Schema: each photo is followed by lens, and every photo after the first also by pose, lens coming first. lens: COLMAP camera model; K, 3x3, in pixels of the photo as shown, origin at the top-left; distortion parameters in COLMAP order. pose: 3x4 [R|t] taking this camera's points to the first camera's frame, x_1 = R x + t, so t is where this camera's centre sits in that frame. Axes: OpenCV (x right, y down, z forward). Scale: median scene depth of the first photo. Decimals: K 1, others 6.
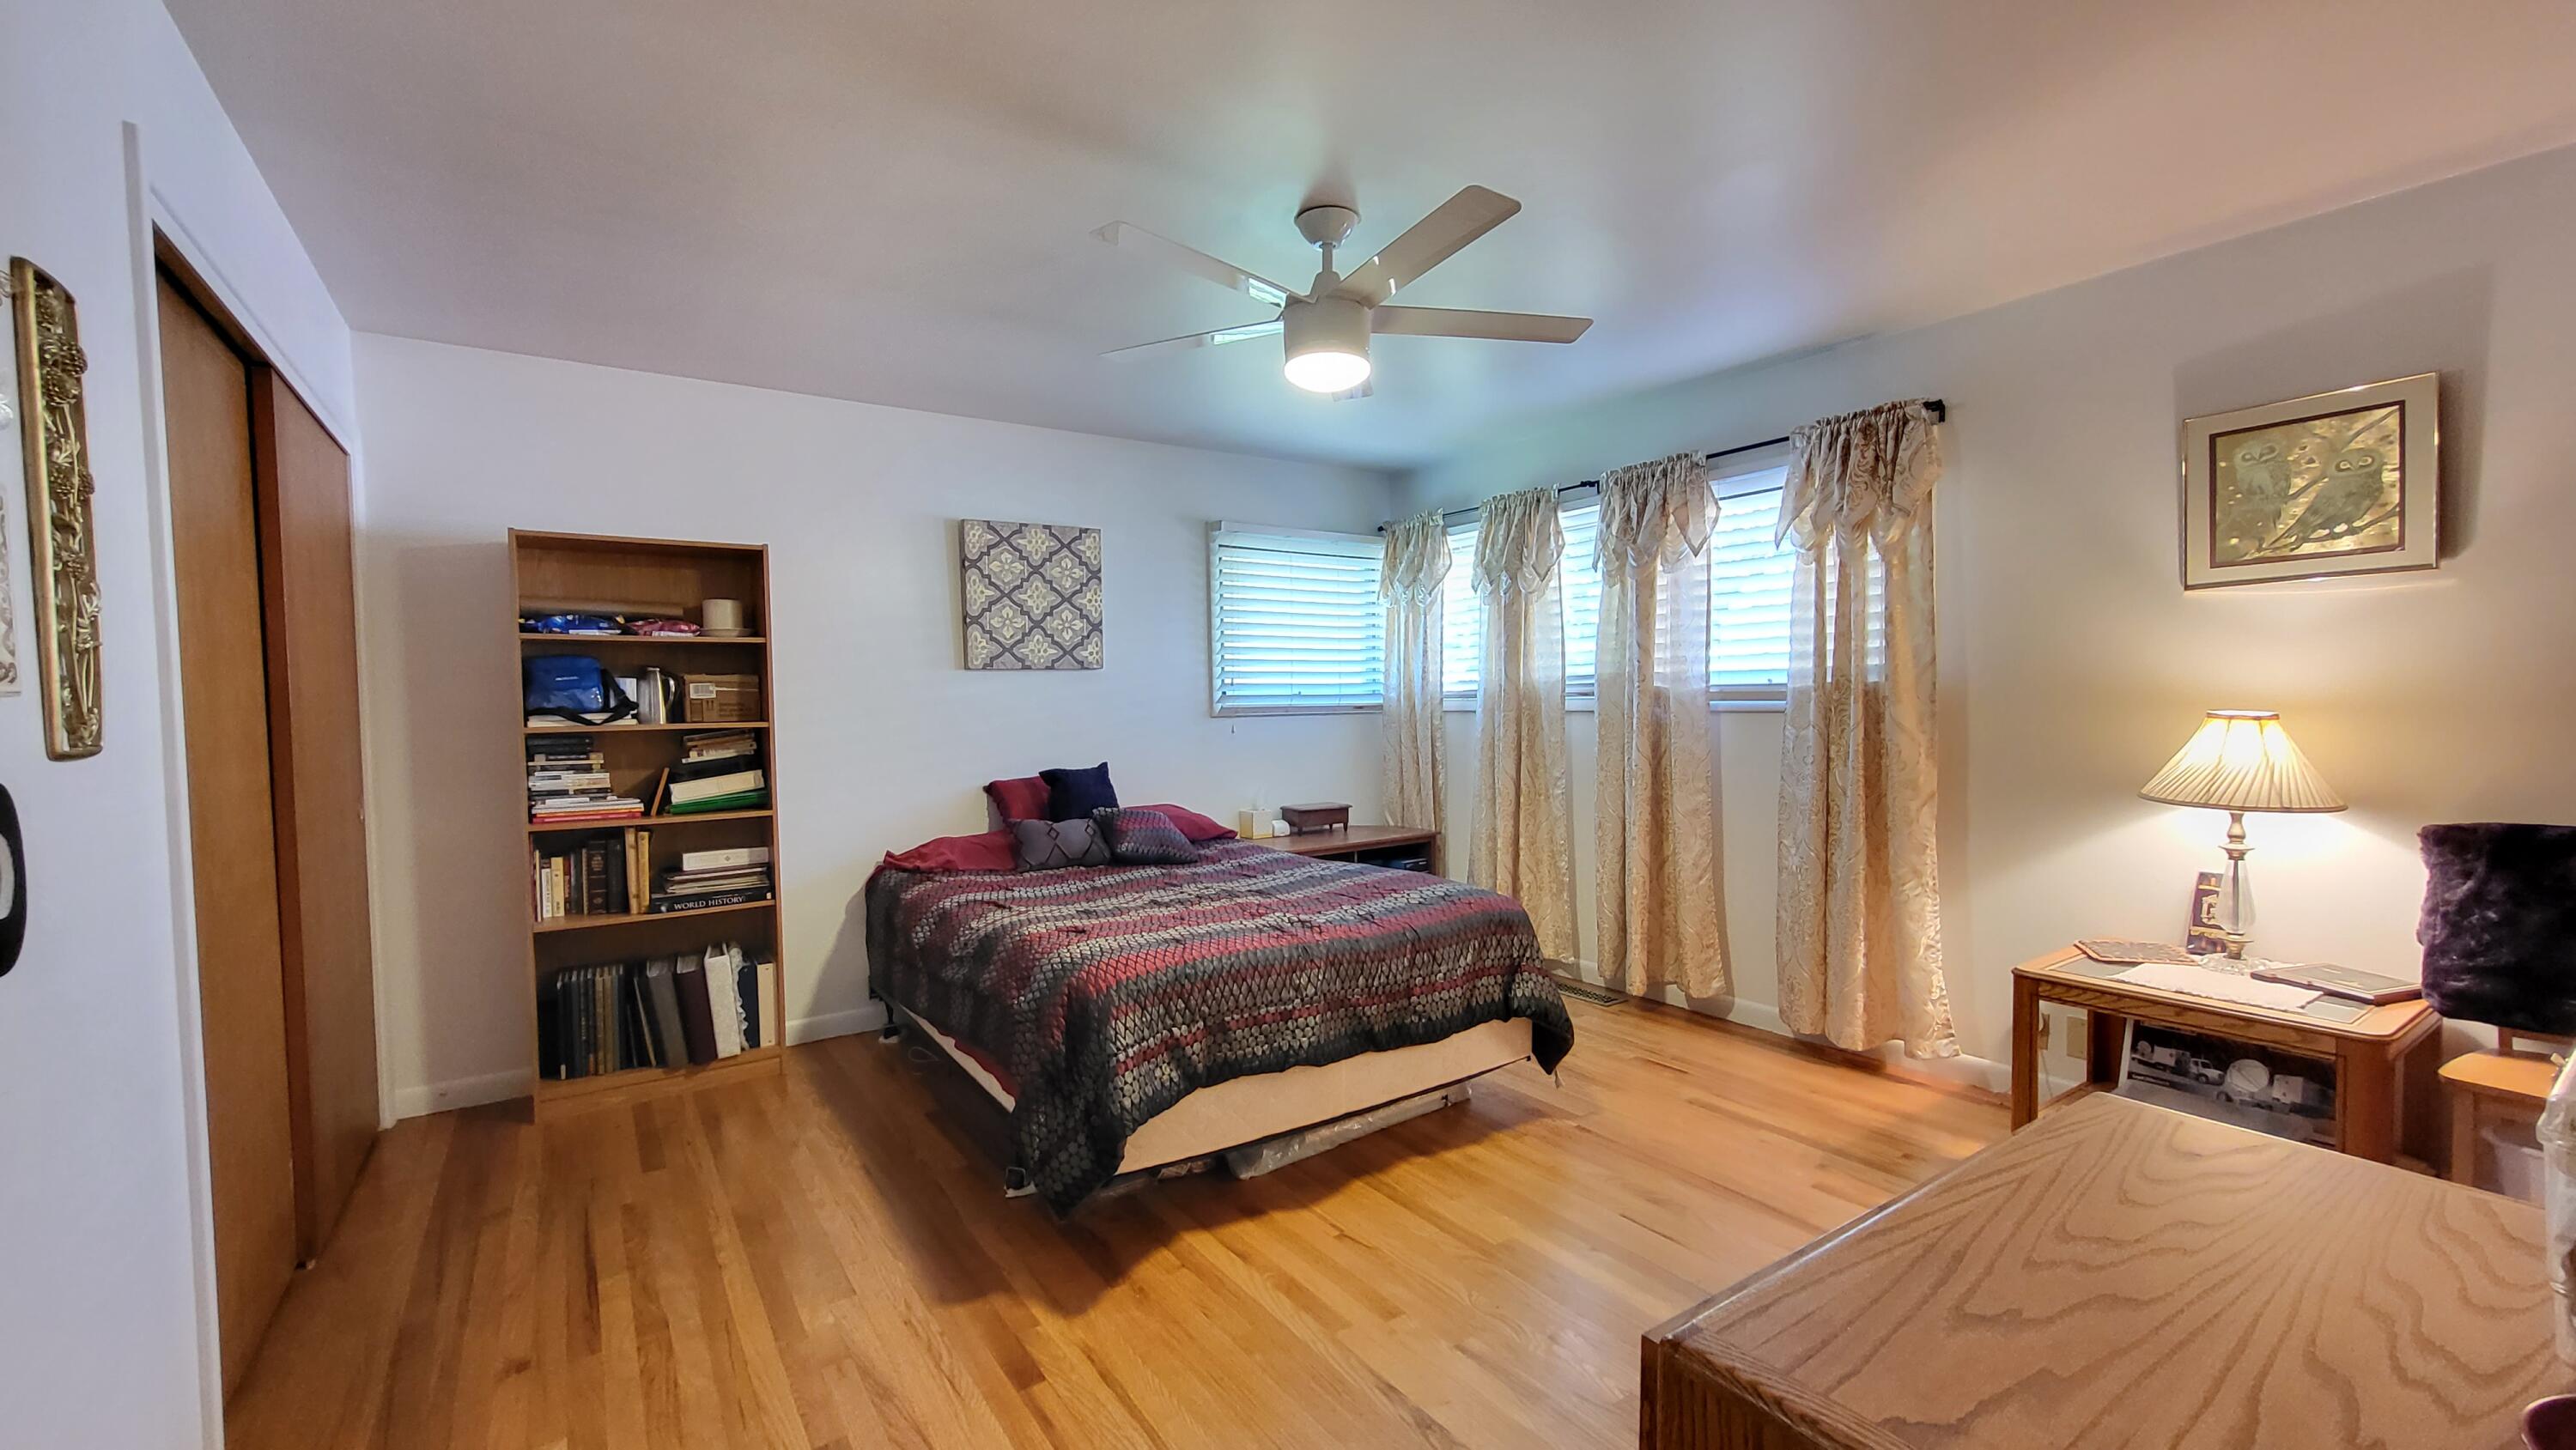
lens RADIAL K [[1008.3, 0, 1247.7], [0, 1008.3, 731.5], [0, 0, 1]] dist [0.000698, -0.000015]
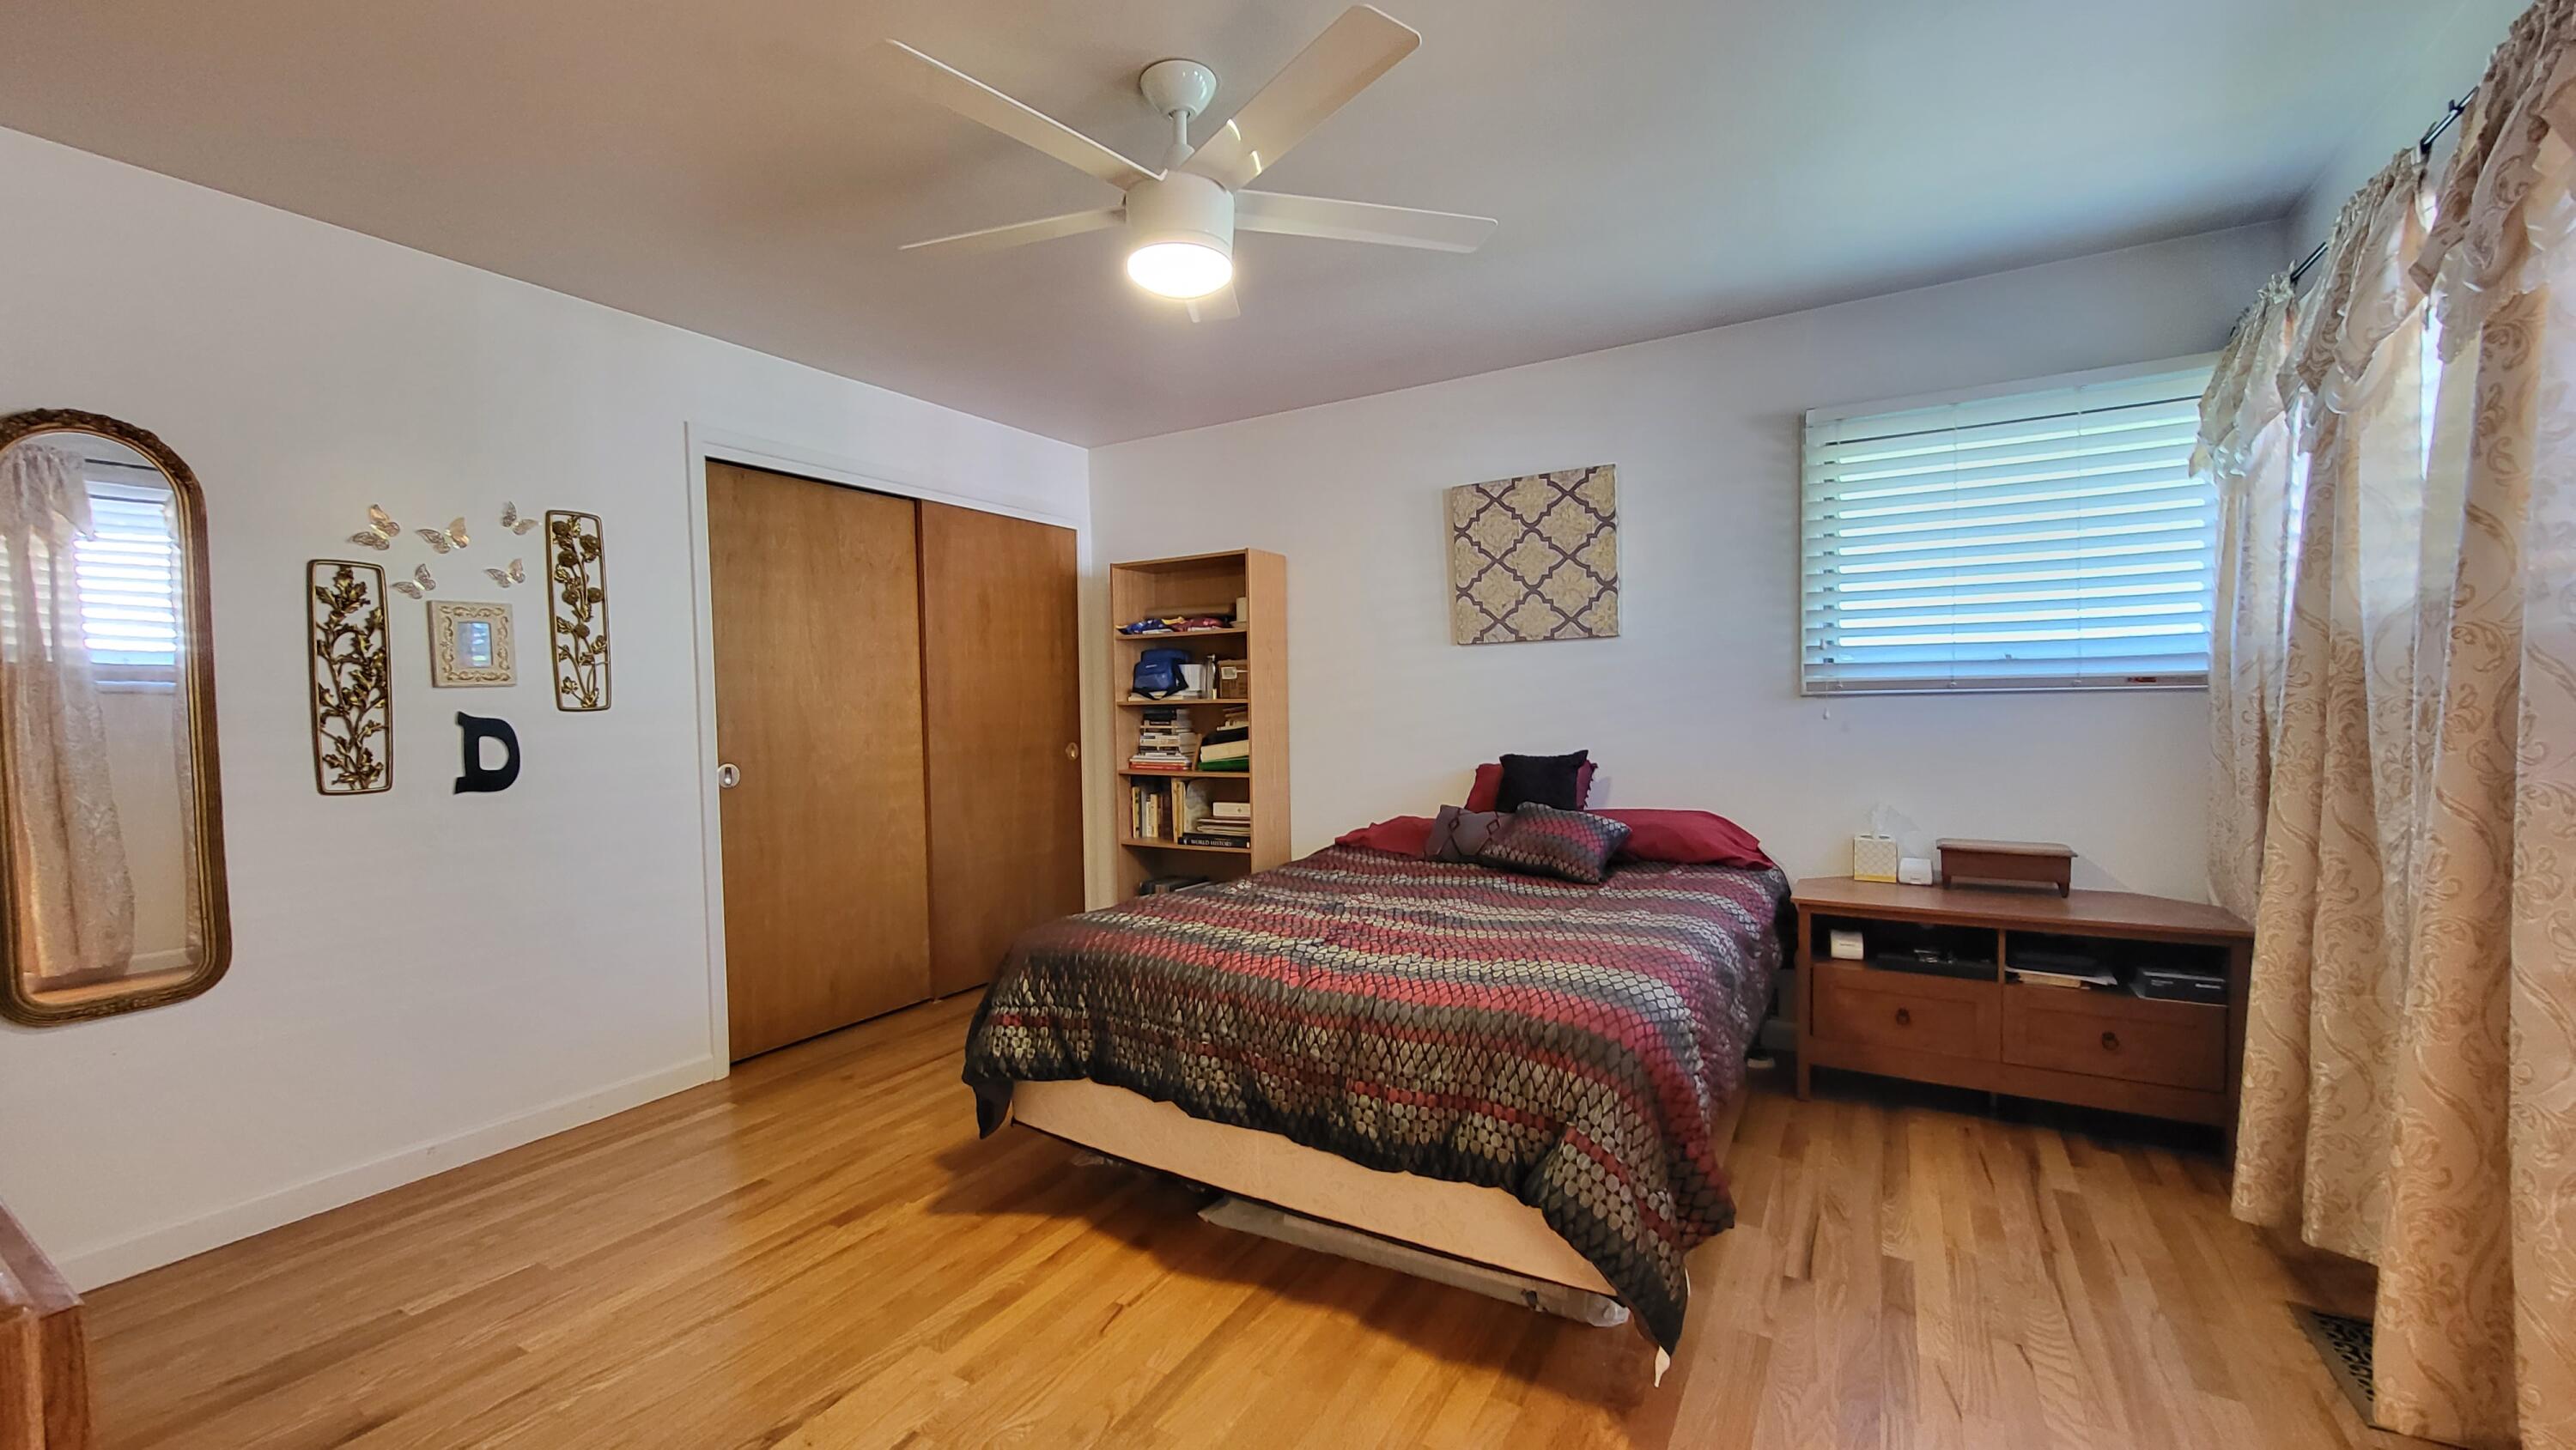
lens RADIAL K [[1008.3, 0, 1247.7], [0, 1008.3, 731.5], [0, 0, 1]] dist [0.000698, -0.000015]
pose [[0.425589, 0.035954, -0.904202, 0.609994], [-0.015291, 0.999353, 0.032540, -0.009547], [0.904788, -0.000022, 0.425863, 0.504533]]
